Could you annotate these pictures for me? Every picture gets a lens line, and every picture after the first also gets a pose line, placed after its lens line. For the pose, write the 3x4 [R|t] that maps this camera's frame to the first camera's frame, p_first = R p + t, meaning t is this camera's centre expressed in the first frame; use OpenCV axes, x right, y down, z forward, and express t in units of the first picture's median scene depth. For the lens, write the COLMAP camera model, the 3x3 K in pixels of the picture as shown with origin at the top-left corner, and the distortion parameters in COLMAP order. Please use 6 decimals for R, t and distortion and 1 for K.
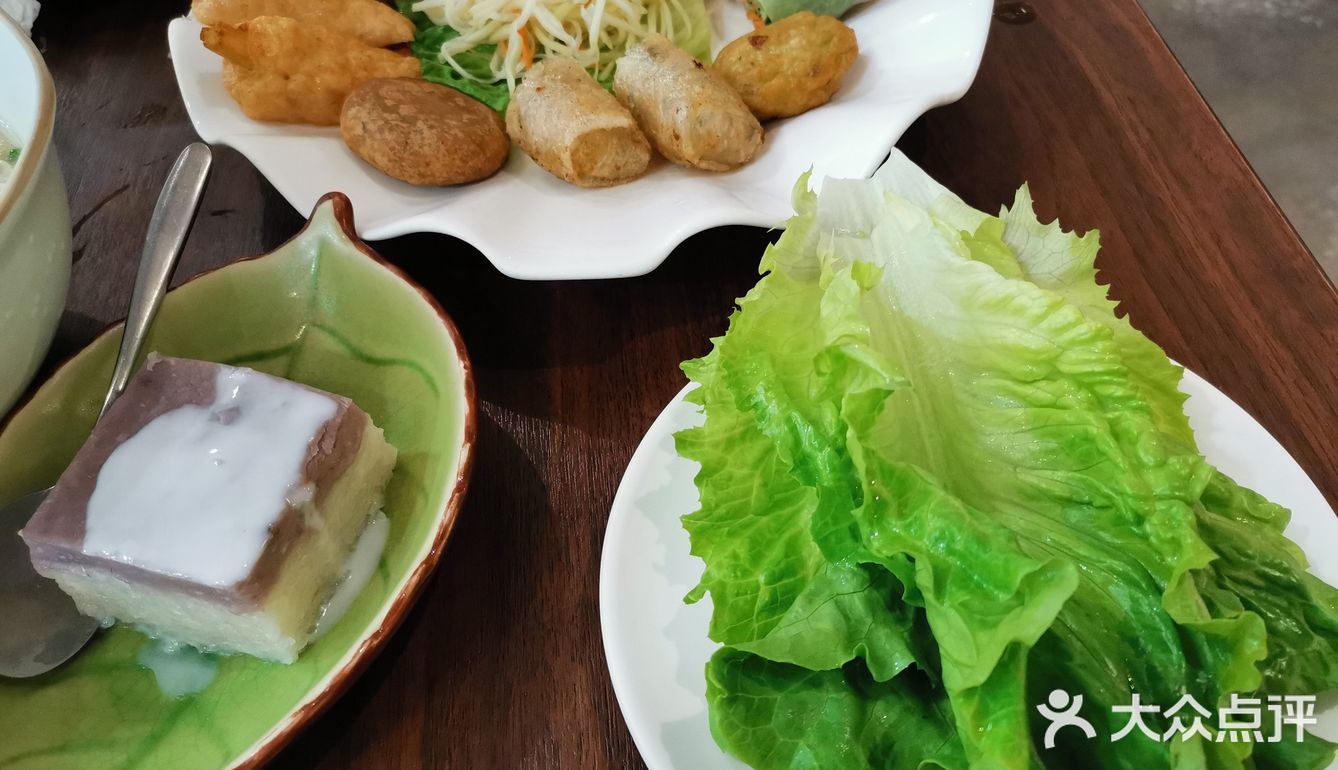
lens RADIAL K [[1019.7, 0, 669.0], [0, 1019.7, 385.0], [0, 0, 1]] dist [-0.005080, -0.005254]
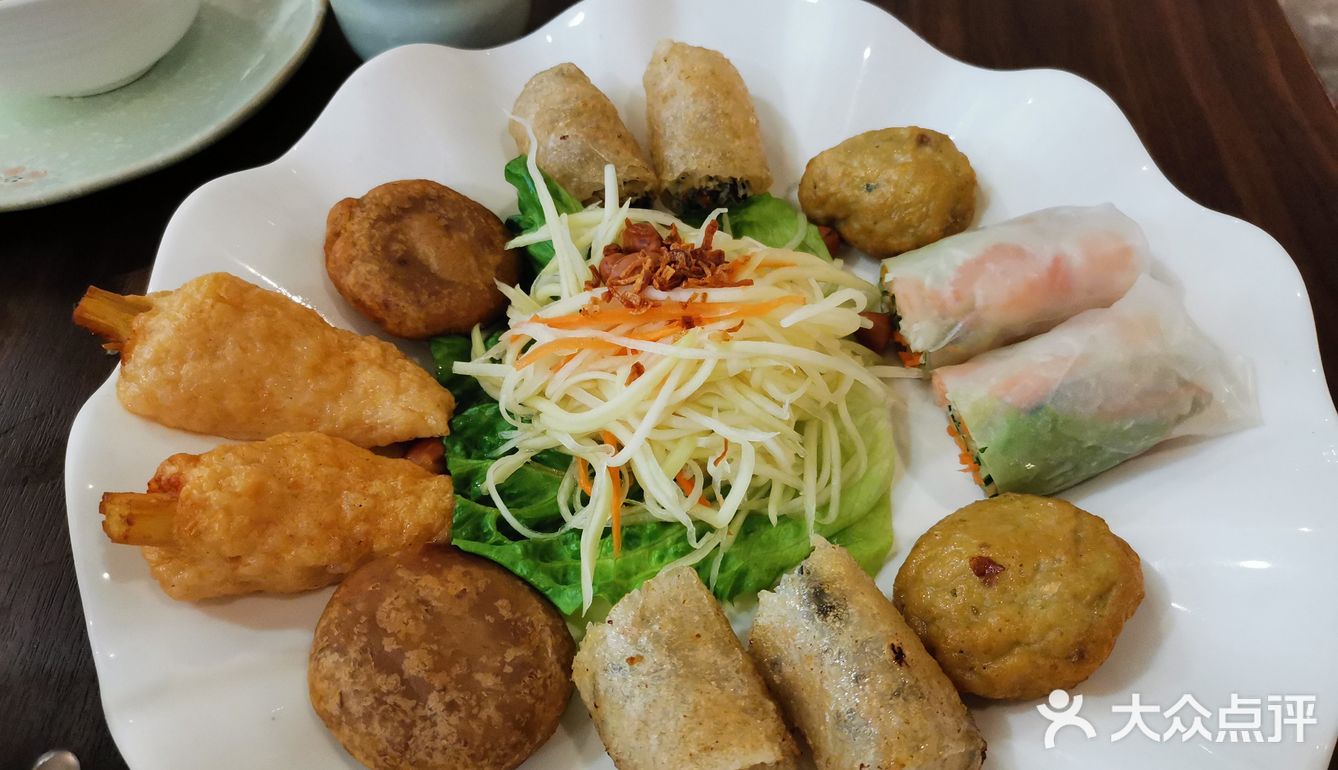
lens RADIAL K [[1059.4, 0, 669.0], [0, 1059.4, 385.0], [0, 0, 1]] dist [0.014070, 0.002332]
pose [[0.993193, 0.109804, -0.038877, -0.093274], [-0.109410, 0.993923, 0.012118, -0.438648], [0.039971, -0.007782, 0.999171, 0.346090]]
